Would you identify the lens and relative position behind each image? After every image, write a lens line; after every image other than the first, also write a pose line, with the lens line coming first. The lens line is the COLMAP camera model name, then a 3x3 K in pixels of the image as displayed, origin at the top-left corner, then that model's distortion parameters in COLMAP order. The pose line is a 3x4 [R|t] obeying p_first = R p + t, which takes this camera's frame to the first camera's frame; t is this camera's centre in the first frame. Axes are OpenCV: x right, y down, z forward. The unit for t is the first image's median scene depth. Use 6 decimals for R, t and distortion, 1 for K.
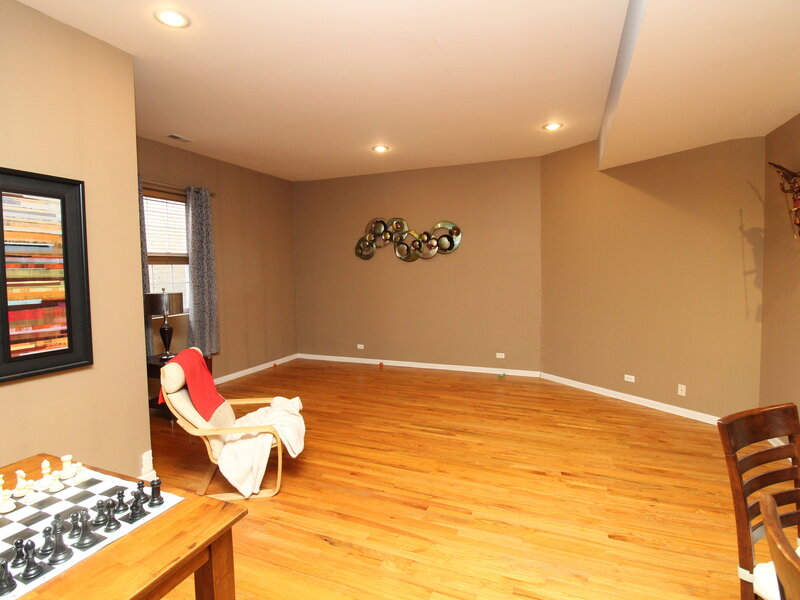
lens RADIAL K [[415.0, 0, 399.2], [0, 415.0, 291.2], [0, 0, 1]] dist [0.000165, -0.013717]
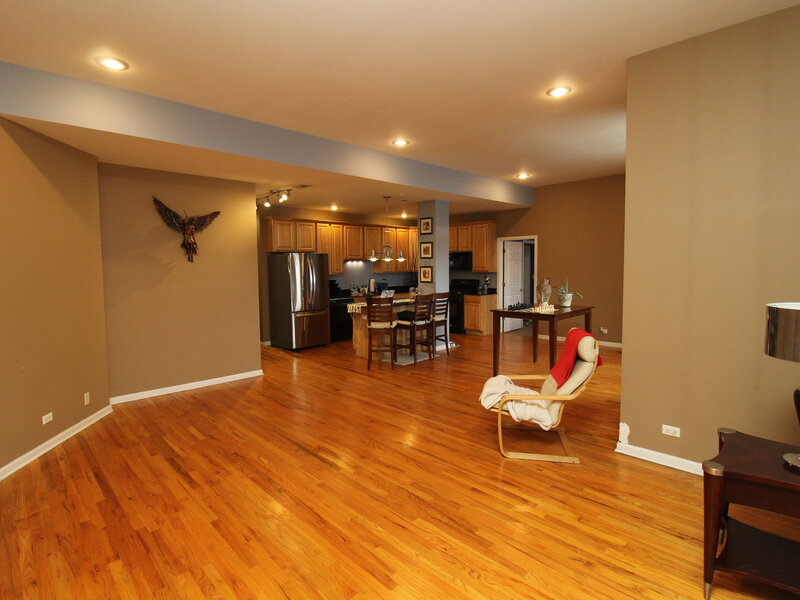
lens RADIAL K [[415.0, 0, 400.8], [0, 415.0, 292.3], [0, 0, 1]] dist [0.000165, -0.013717]
pose [[-0.915483, 0.001811, 0.402352, -0.385297], [0.048181, 0.993288, 0.105158, -0.074823], [-0.399461, 0.115656, -0.909426, 1.643864]]
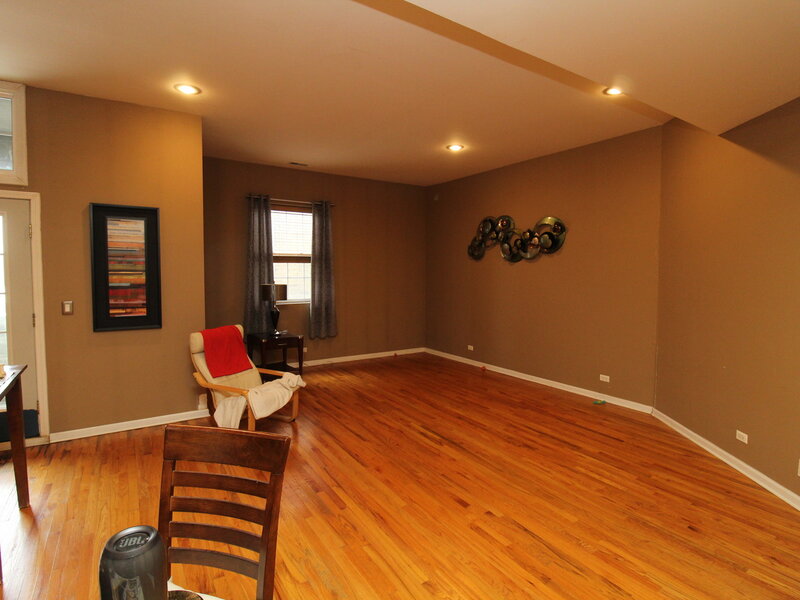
lens RADIAL K [[415.0, 0, 400.2], [0, 415.0, 294.5], [0, 0, 1]] dist [0.000165, -0.013717]
pose [[0.823799, 0.050796, -0.564602, 0.546220], [-0.046485, 0.998676, 0.022023, -0.012453], [0.564973, 0.008103, 0.825070, 0.152867]]
